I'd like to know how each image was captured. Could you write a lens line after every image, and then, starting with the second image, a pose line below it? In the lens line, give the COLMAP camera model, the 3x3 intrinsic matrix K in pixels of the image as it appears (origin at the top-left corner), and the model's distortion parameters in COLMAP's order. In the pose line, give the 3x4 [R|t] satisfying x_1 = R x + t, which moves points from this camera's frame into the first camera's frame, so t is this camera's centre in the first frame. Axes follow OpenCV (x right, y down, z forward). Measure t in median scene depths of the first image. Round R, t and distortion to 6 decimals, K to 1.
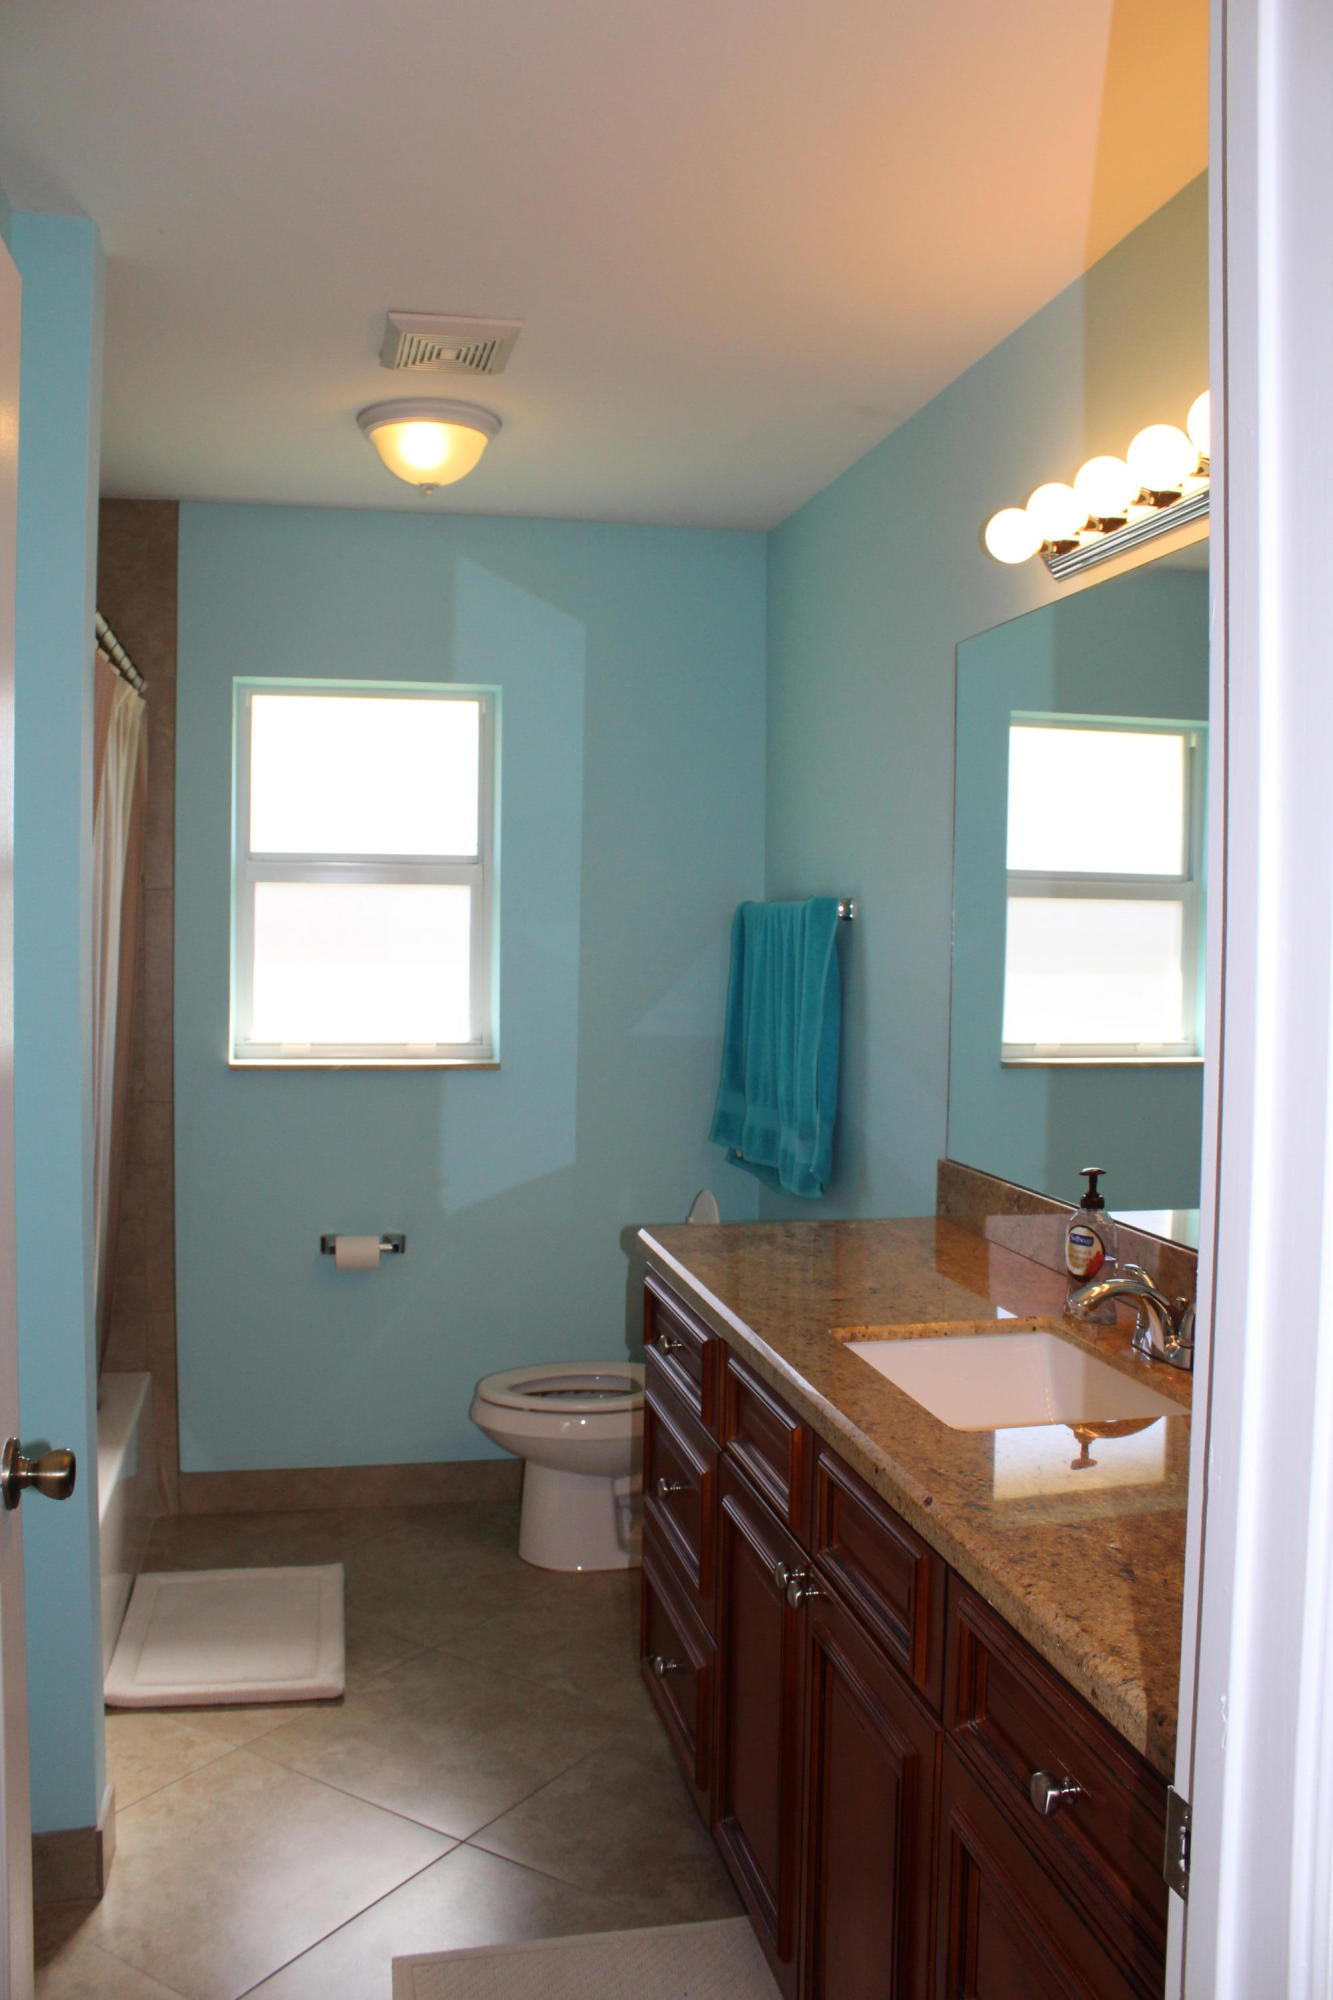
lens RADIAL K [[1673.8, 0, 668.7], [0, 1673.8, 1002.3], [0, 0, 1]] dist [-0.134126, 0.080799]
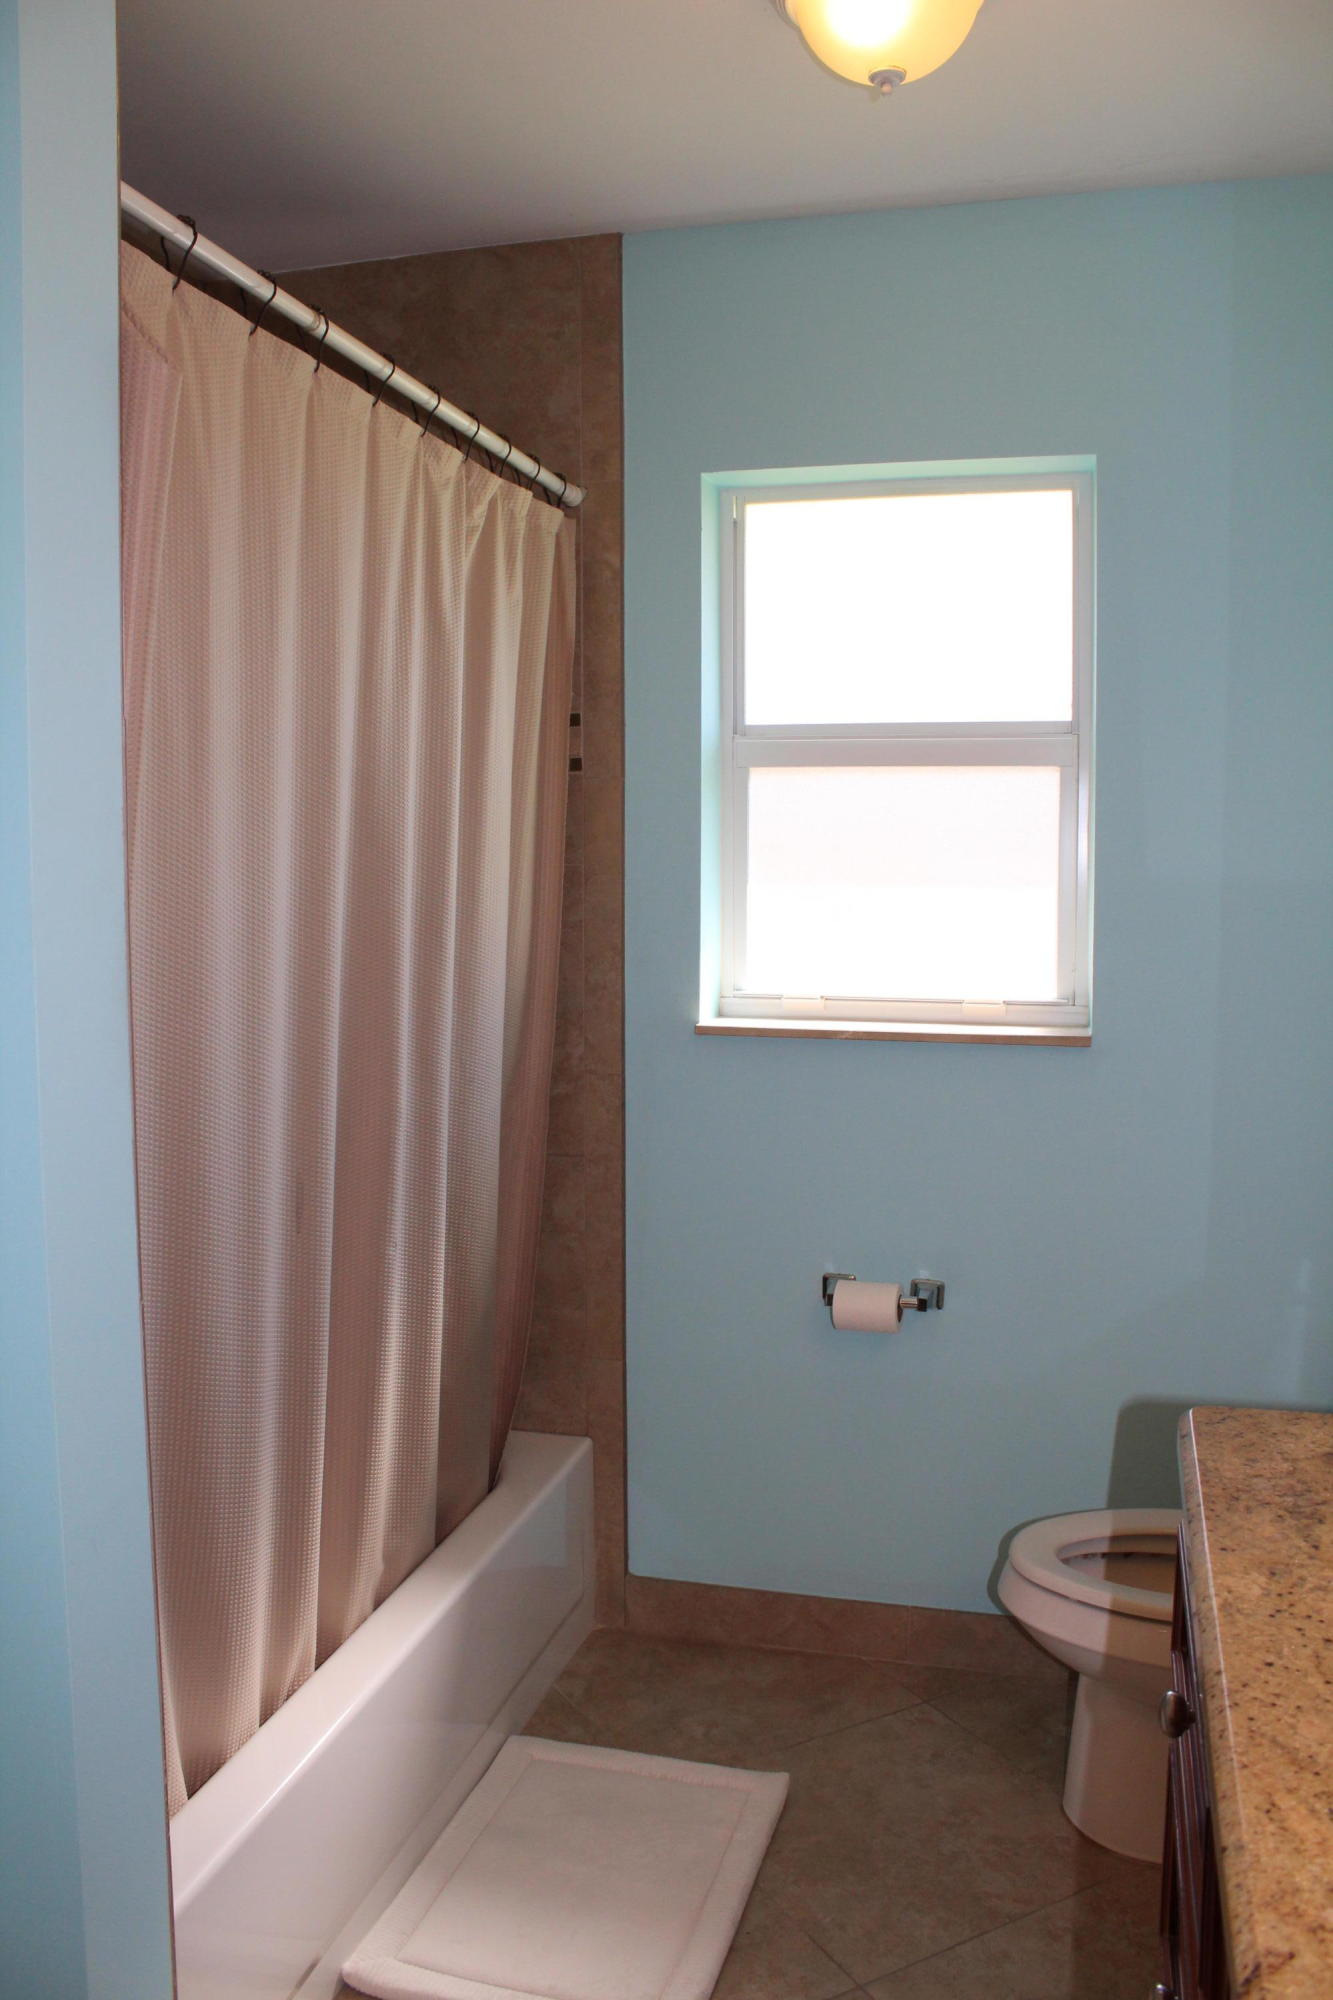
lens RADIAL K [[1673.8, 0, 659.2], [0, 1673.8, 995.2], [0, 0, 1]] dist [-0.134126, 0.080799]
pose [[0.887174, 0.028676, -0.460543, 0.048619], [-0.011816, 0.999152, 0.039451, -0.003328], [0.461284, -0.029559, 0.886760, 0.354026]]
